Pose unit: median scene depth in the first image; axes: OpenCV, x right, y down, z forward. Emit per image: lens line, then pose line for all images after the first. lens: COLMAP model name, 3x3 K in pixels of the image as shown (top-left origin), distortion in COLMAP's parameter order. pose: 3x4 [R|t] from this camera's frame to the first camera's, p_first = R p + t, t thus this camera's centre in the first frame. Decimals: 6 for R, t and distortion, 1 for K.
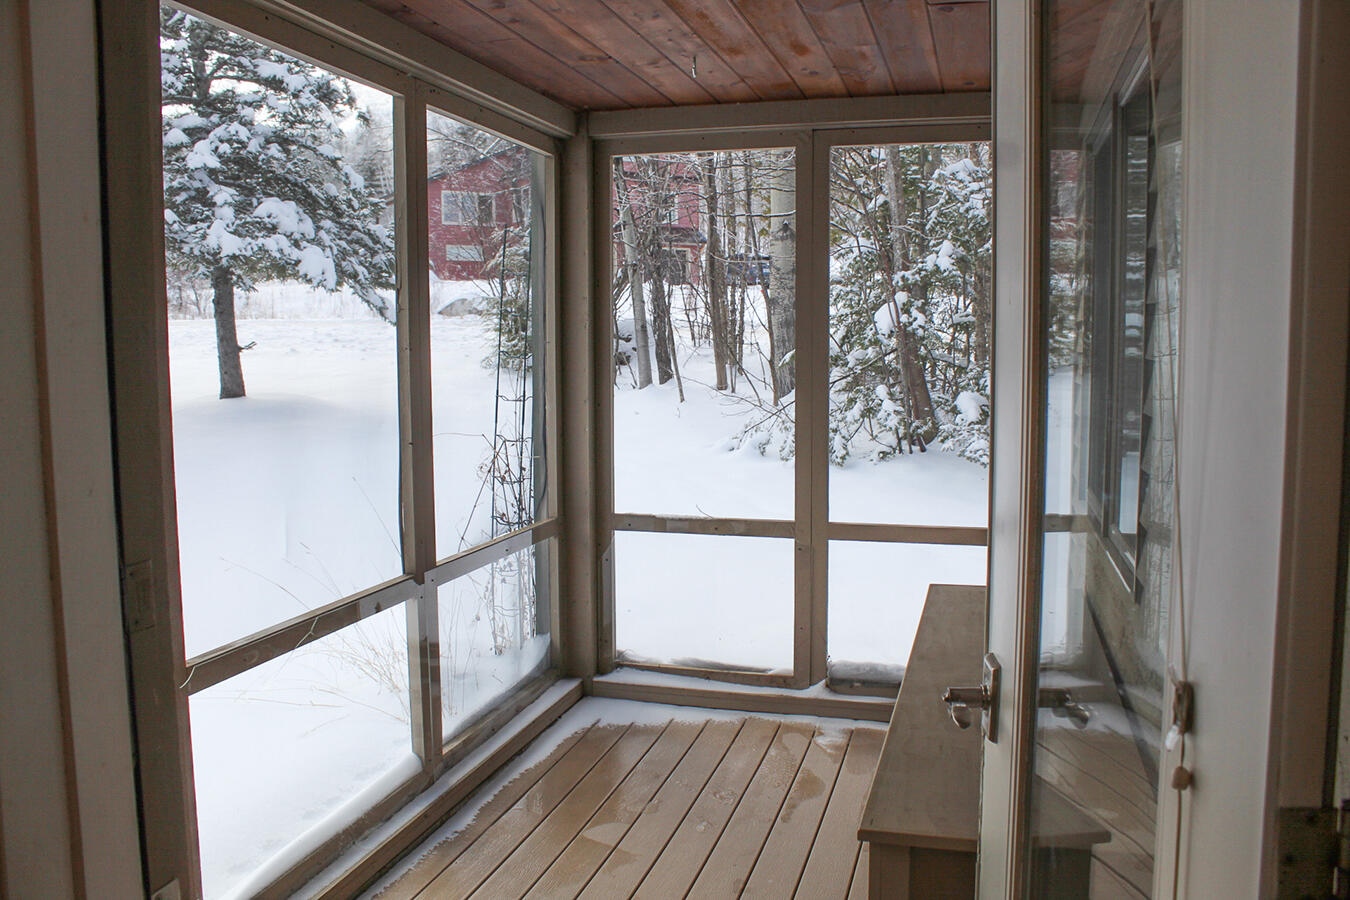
lens RADIAL K [[1105.3, 0, 663.8], [0, 1105.3, 452.6], [0, 0, 1]] dist [-0.155859, 0.112703]
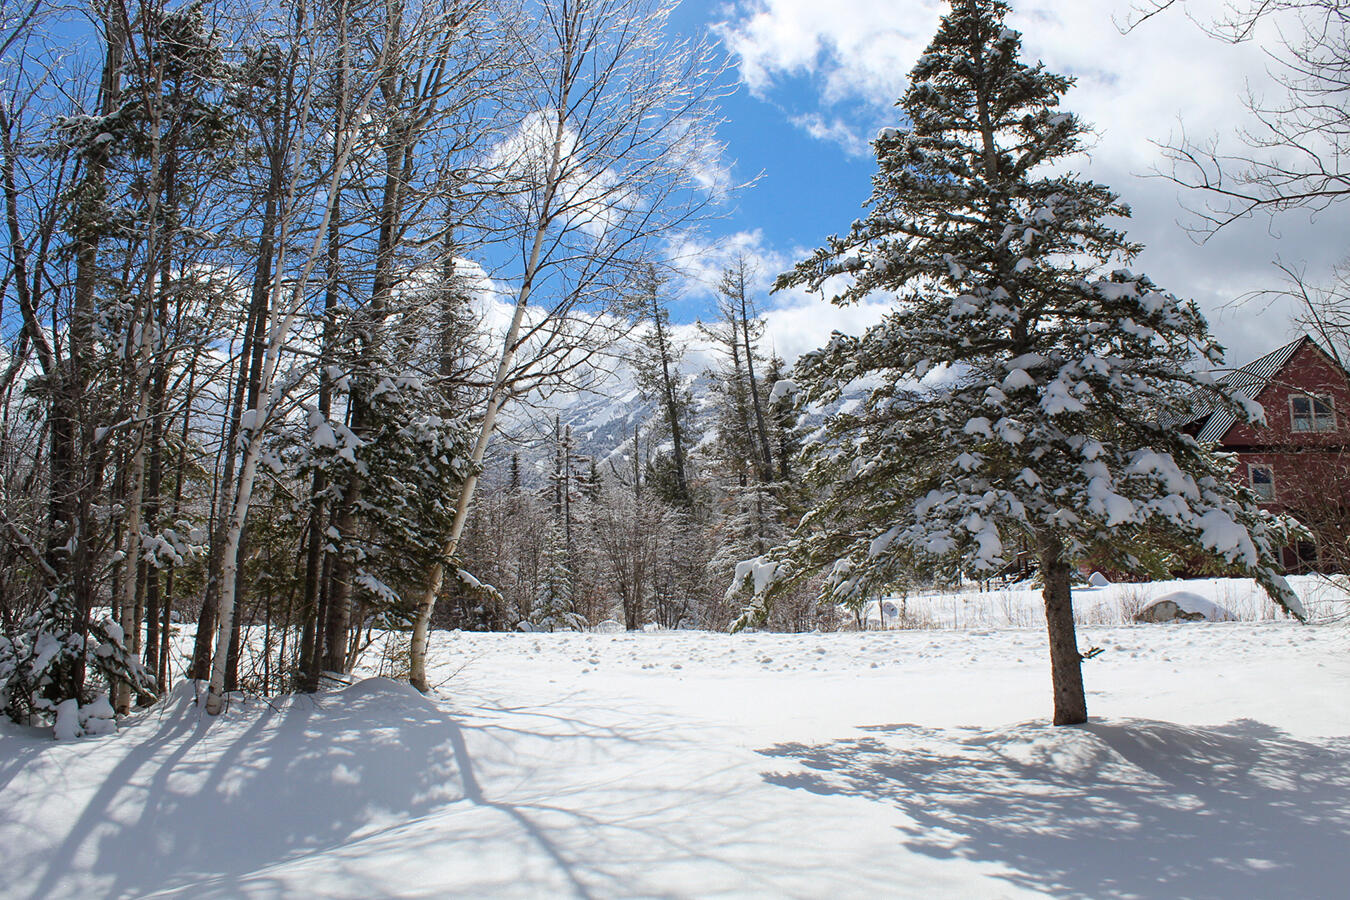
lens RADIAL K [[1159.6, 0, 675.0], [0, 1159.6, 450.0], [0, 0, 1]] dist [-0.152673, 0.136317]
pose [[0.871719, -0.098294, -0.480046, -0.279057], [-0.038689, 0.962809, -0.267399, -0.015026], [0.488476, 0.251669, 0.835496, 0.194753]]
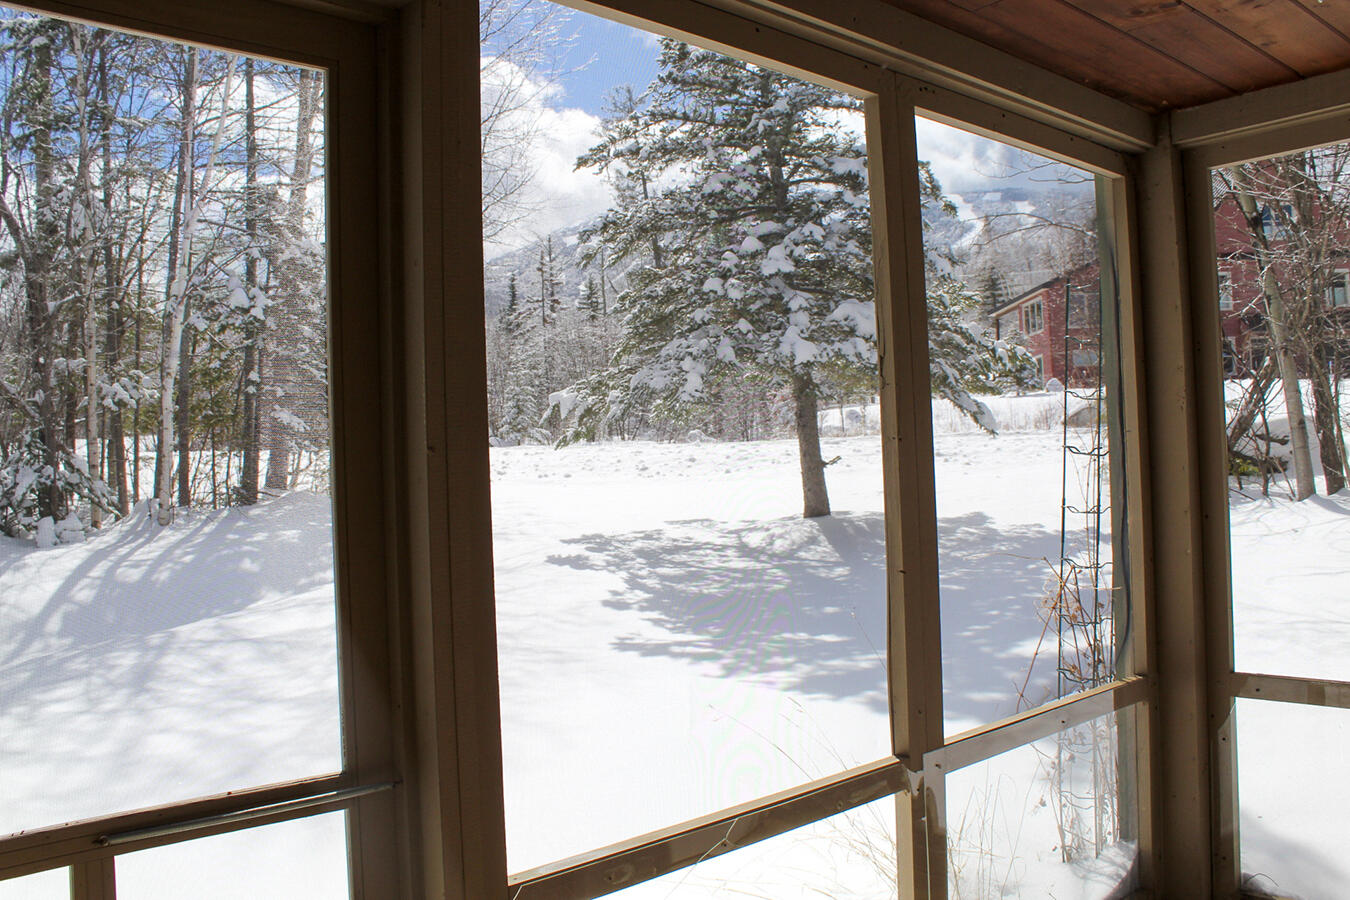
lens RADIAL K [[1159.6, 0, 675.0], [0, 1159.6, 450.0], [0, 0, 1]] dist [-0.152673, 0.136317]
pose [[0.857810, -0.039175, -0.512472, 0.009676], [-0.017077, 0.994368, -0.104598, -0.001858], [0.513684, 0.098477, 0.852309, 0.094057]]
